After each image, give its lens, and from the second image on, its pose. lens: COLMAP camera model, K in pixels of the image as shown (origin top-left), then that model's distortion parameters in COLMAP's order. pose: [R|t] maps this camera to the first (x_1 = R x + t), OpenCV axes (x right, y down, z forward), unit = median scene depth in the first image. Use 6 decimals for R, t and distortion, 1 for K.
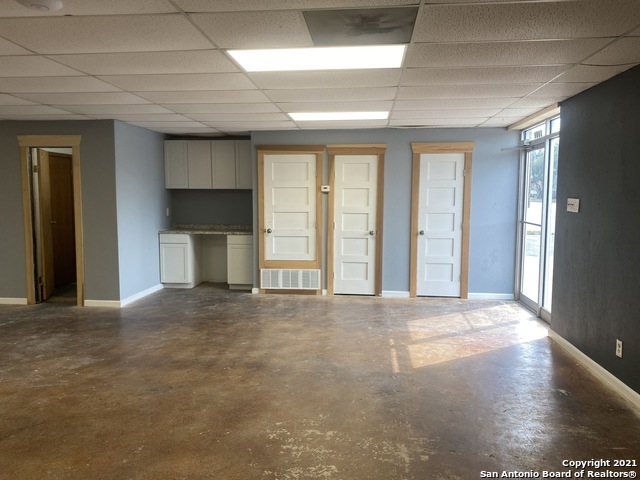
lens RADIAL K [[486.0, 0, 320.3], [0, 486.0, 239.4], [0, 0, 1]] dist [0.004135, -0.010480]
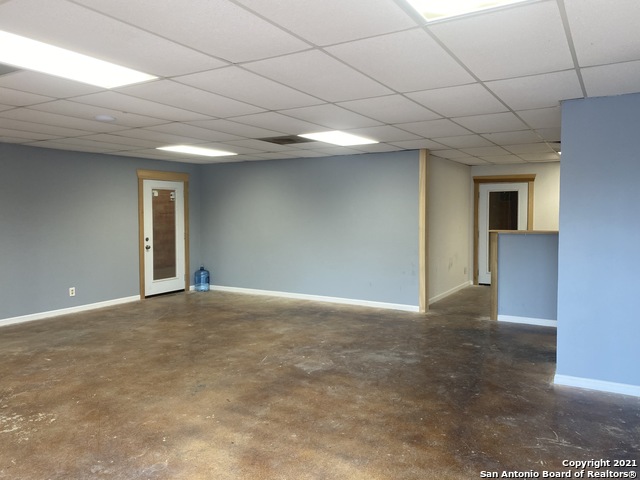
lens RADIAL K [[486.0, 0, 320.8], [0, 486.0, 239.4], [0, 0, 1]] dist [0.004135, -0.010480]
pose [[-0.415077, 0.047964, -0.908521, 0.479578], [-0.085878, 0.992085, 0.091611, -0.134979], [0.905724, 0.116047, -0.407673, 1.452977]]
